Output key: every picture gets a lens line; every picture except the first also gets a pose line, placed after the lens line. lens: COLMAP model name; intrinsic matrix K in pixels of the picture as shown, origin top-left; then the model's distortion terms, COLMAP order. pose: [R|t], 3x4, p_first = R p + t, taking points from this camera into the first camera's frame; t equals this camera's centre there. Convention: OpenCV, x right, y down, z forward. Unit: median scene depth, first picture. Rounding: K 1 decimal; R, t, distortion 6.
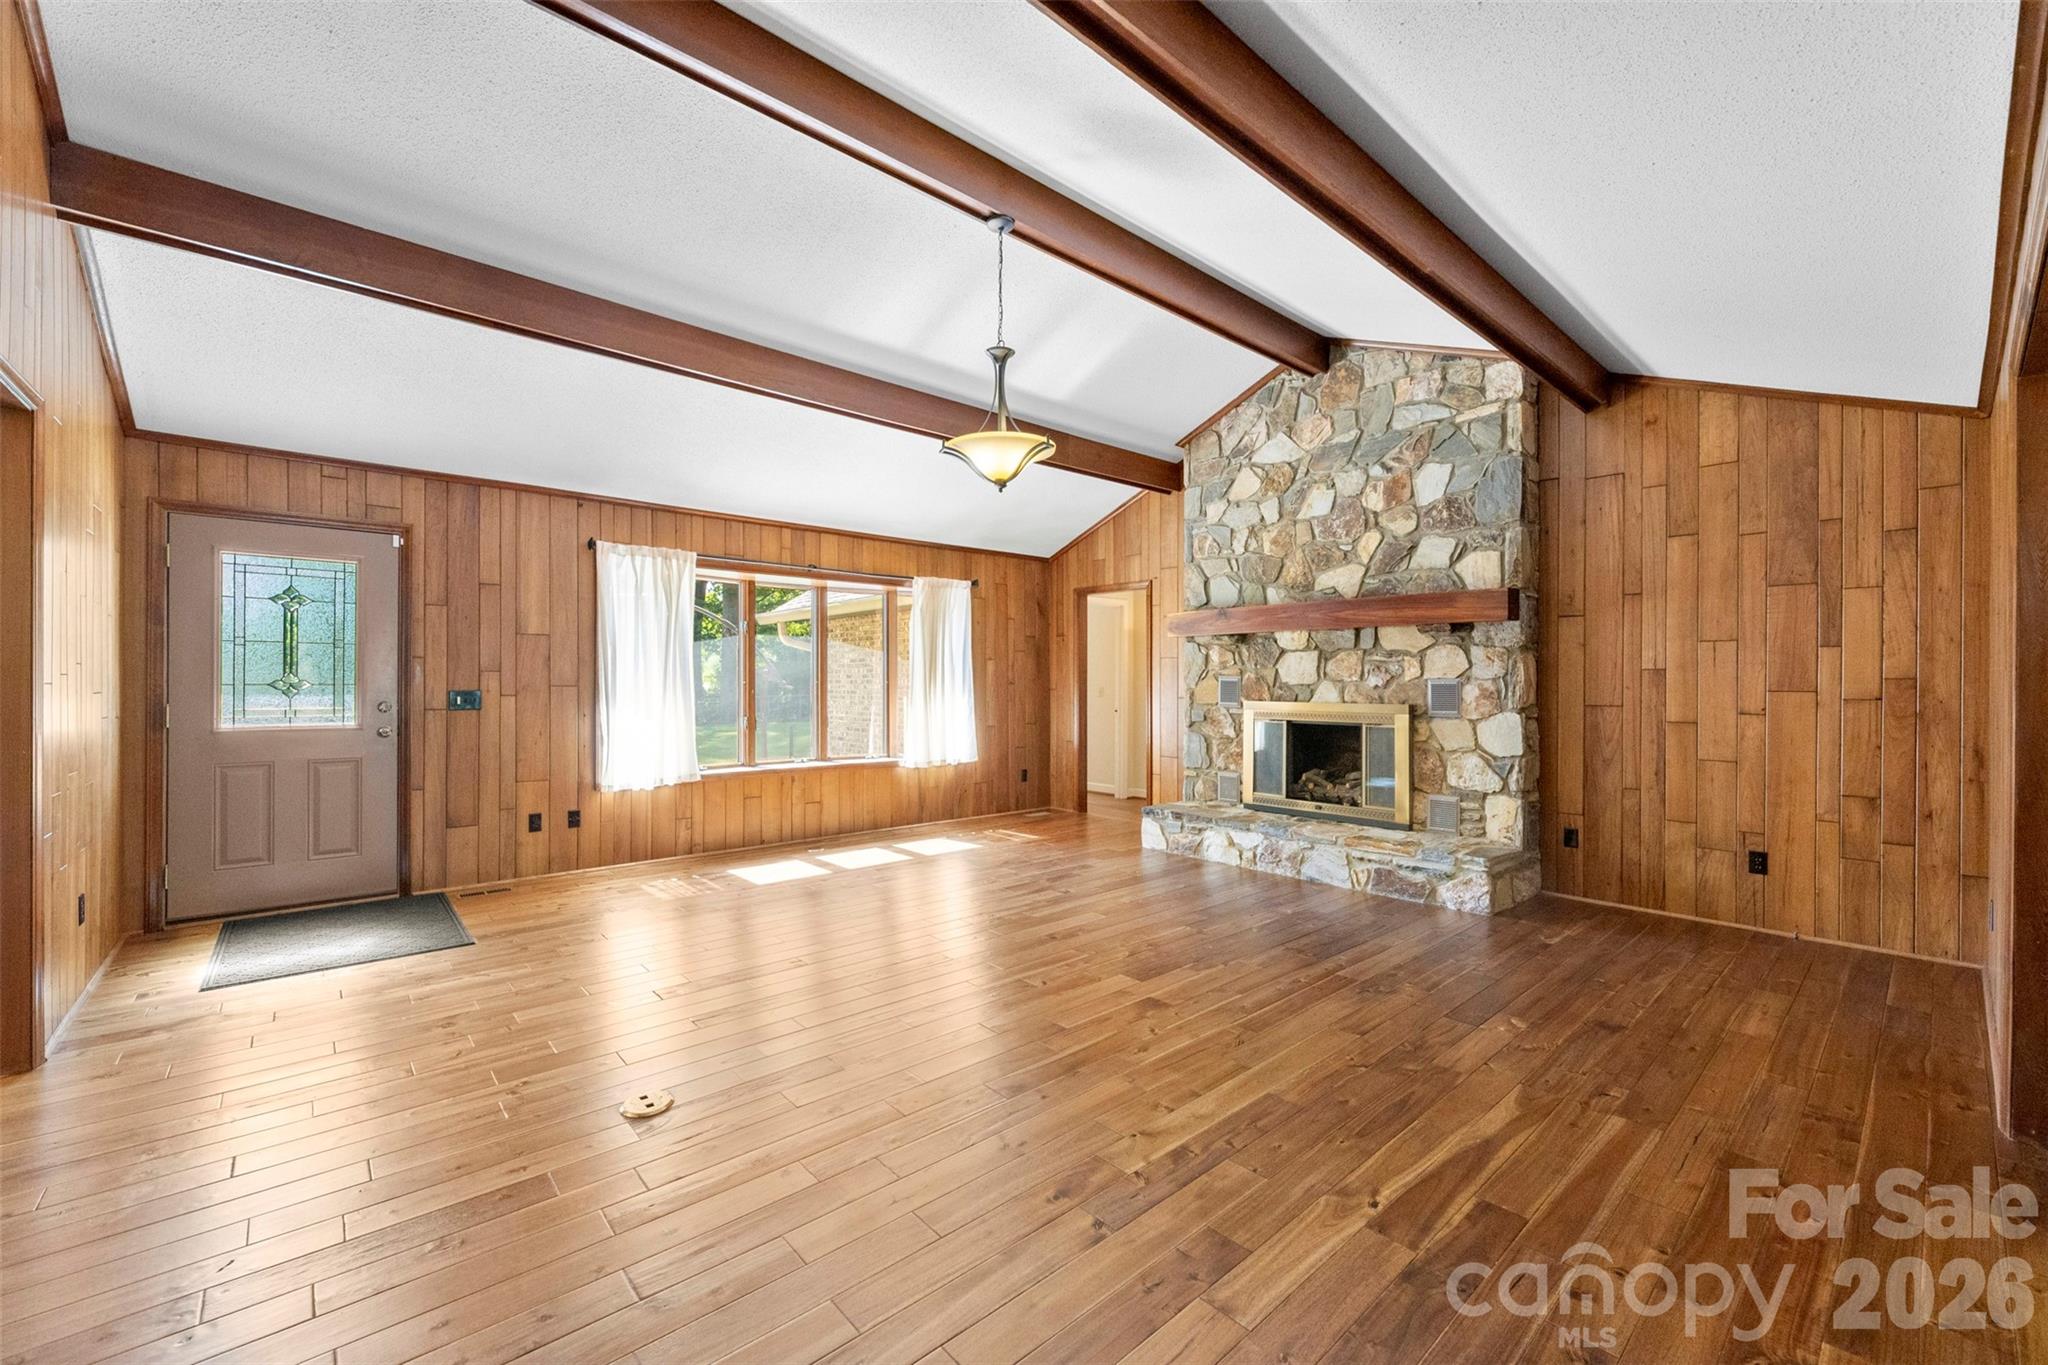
lens RADIAL K [[824.9, 0, 1025.0], [0, 824.9, 683.0], [0, 0, 1]] dist [0.002572, 0.000600]
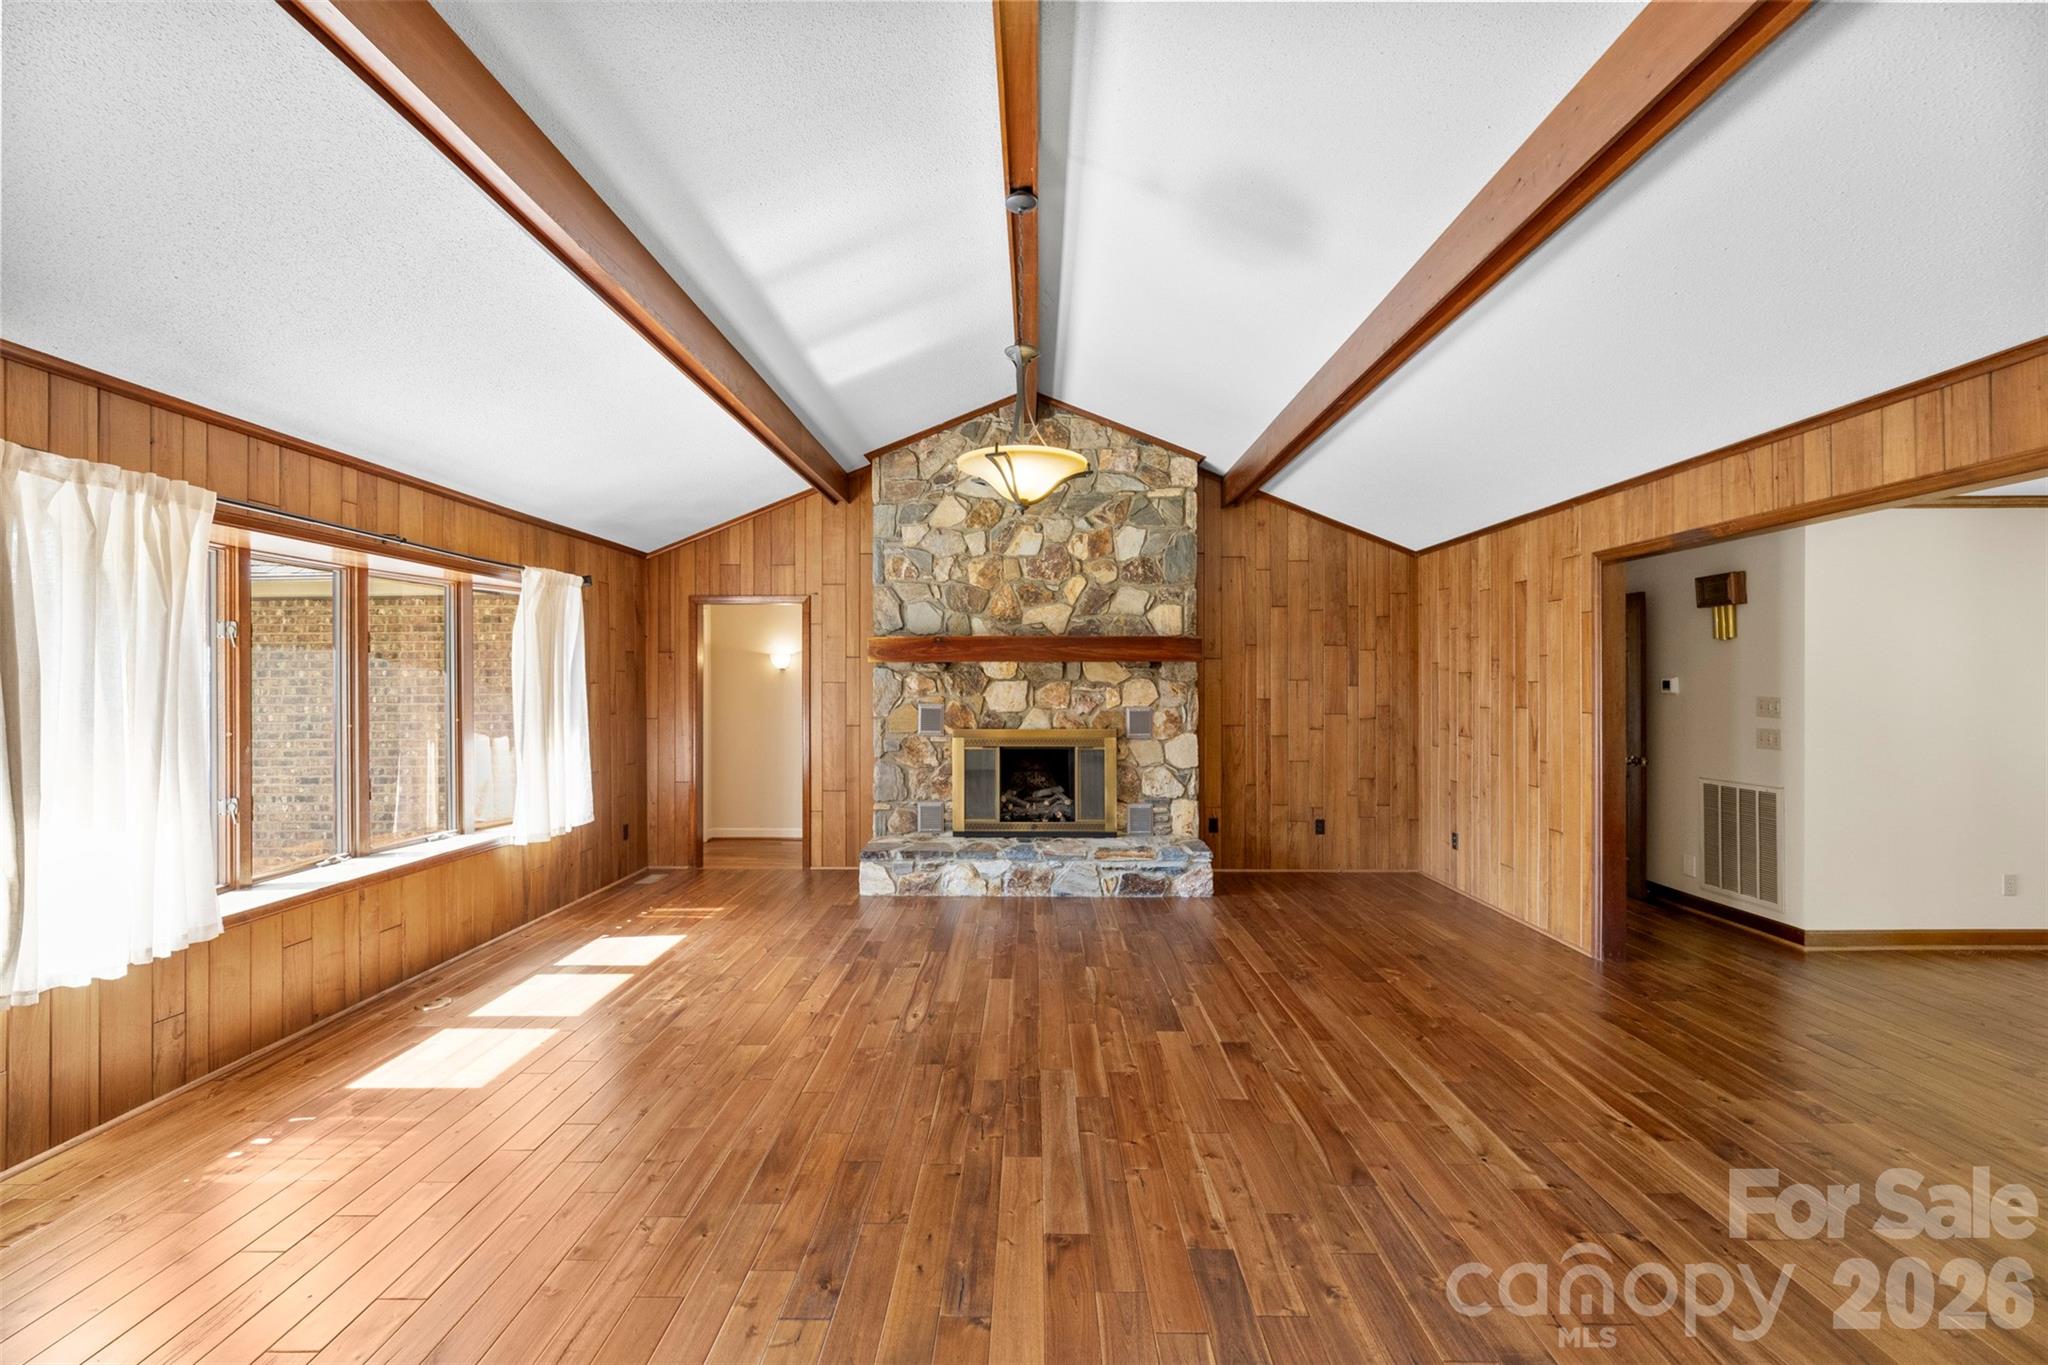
lens RADIAL K [[824.9, 0, 1019.3], [0, 824.9, 673.1], [0, 0, 1]] dist [0.002572, 0.000600]
pose [[0.673674, 0.004662, 0.739014, -0.482086], [0.002692, 0.999958, -0.008762, -0.042456], [-0.739023, 0.007892, 0.673633, 0.306043]]
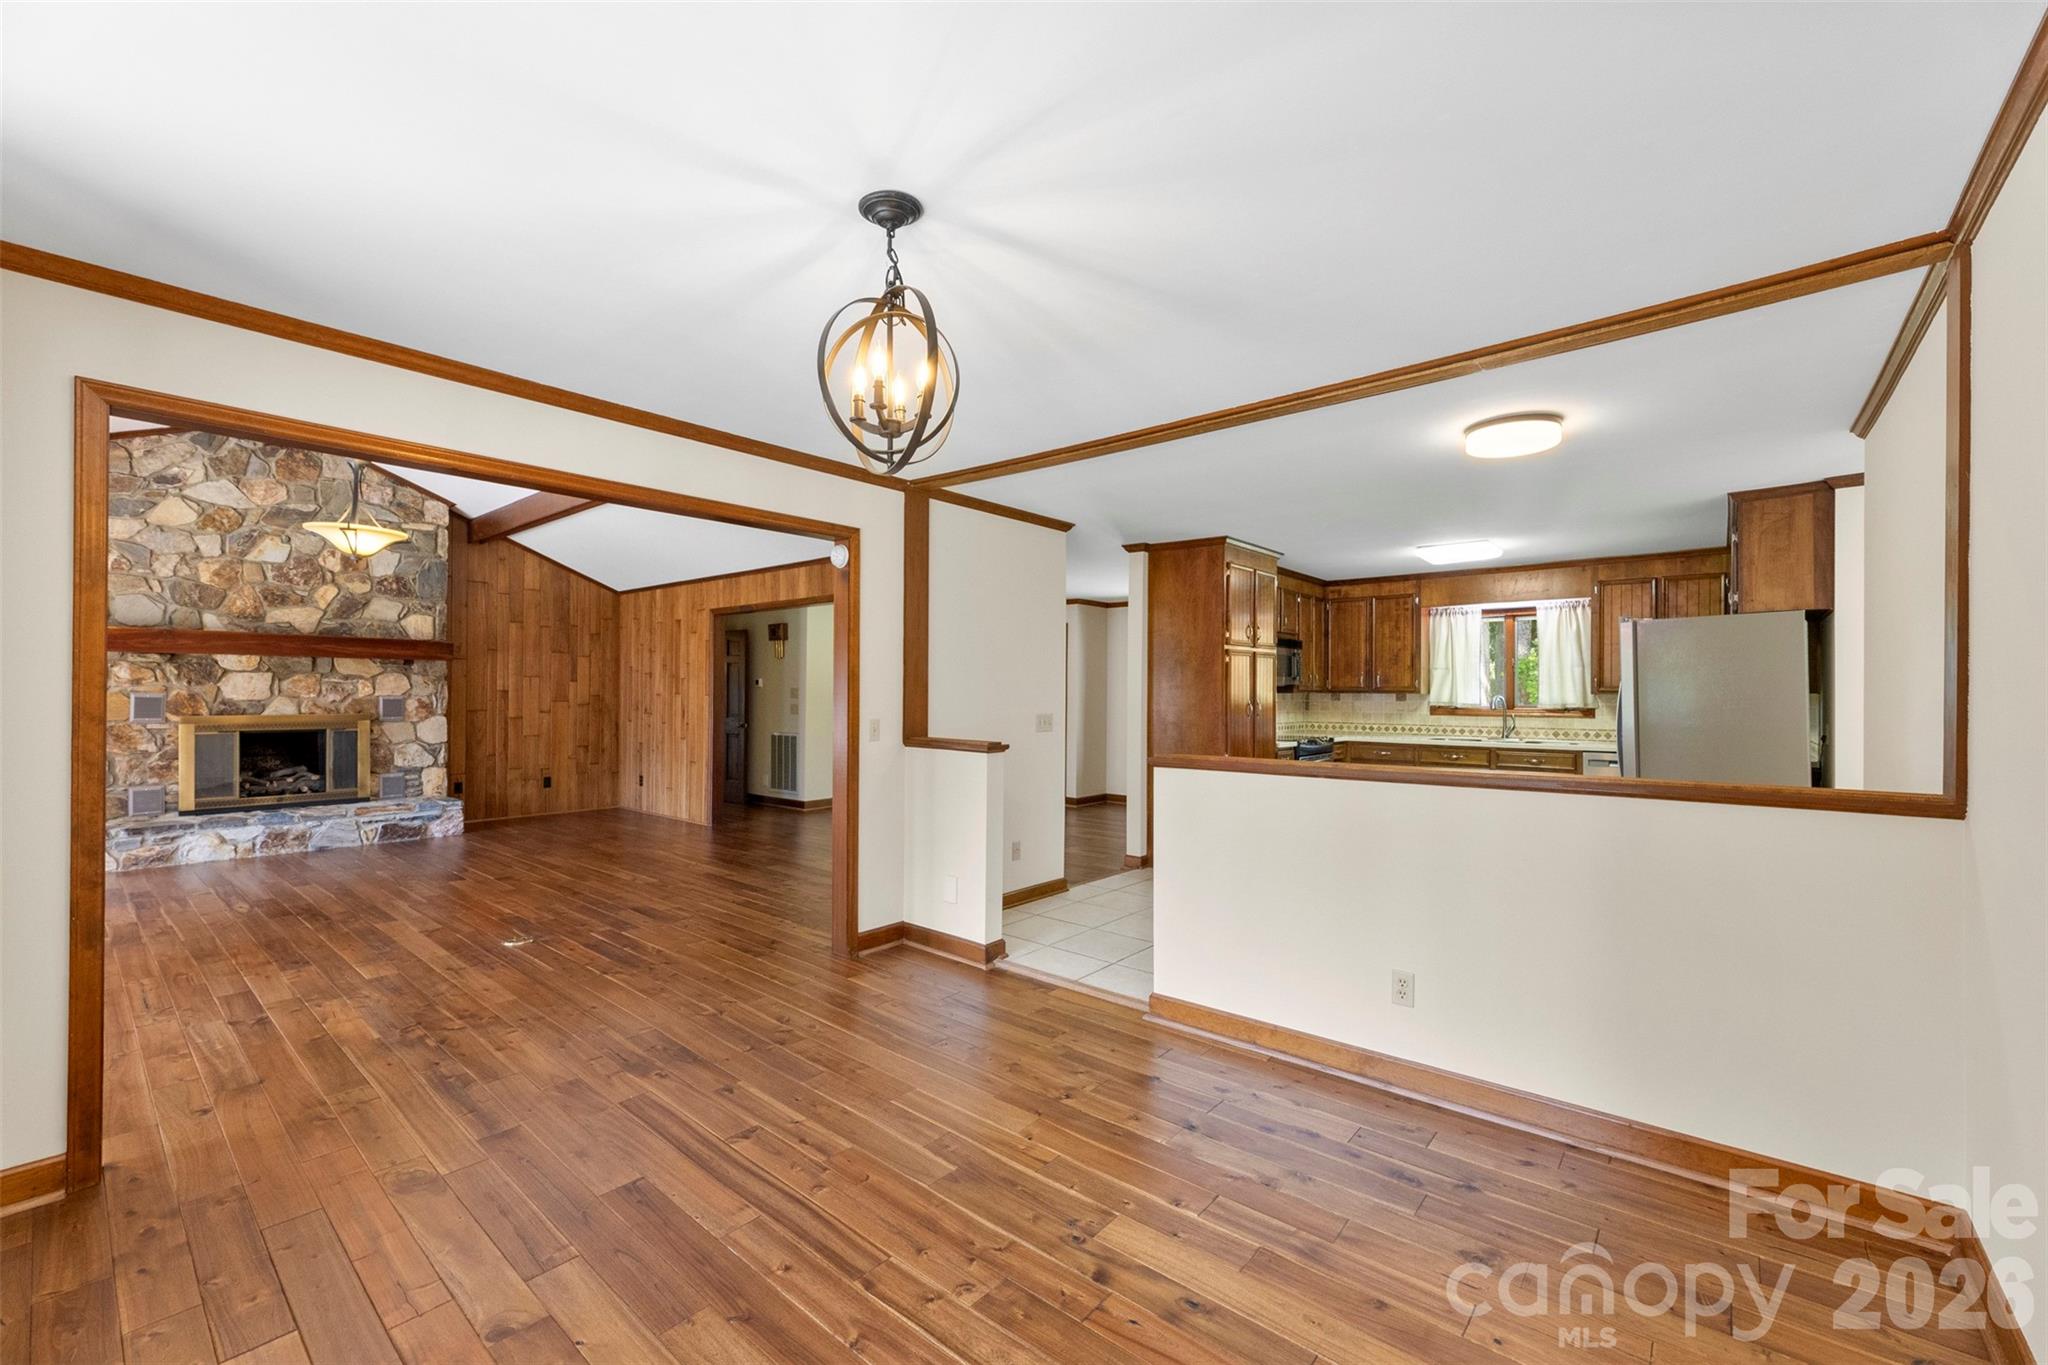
lens RADIAL K [[824.9, 0, 1018.2], [0, 824.9, 690.1], [0, 0, 1]] dist [0.002572, 0.000600]
pose [[-0.144830, 0.000548, 0.989456, -1.098896], [-0.003589, 0.999993, -0.001079, -0.016632], [-0.989450, -0.003708, -0.144827, 0.089577]]
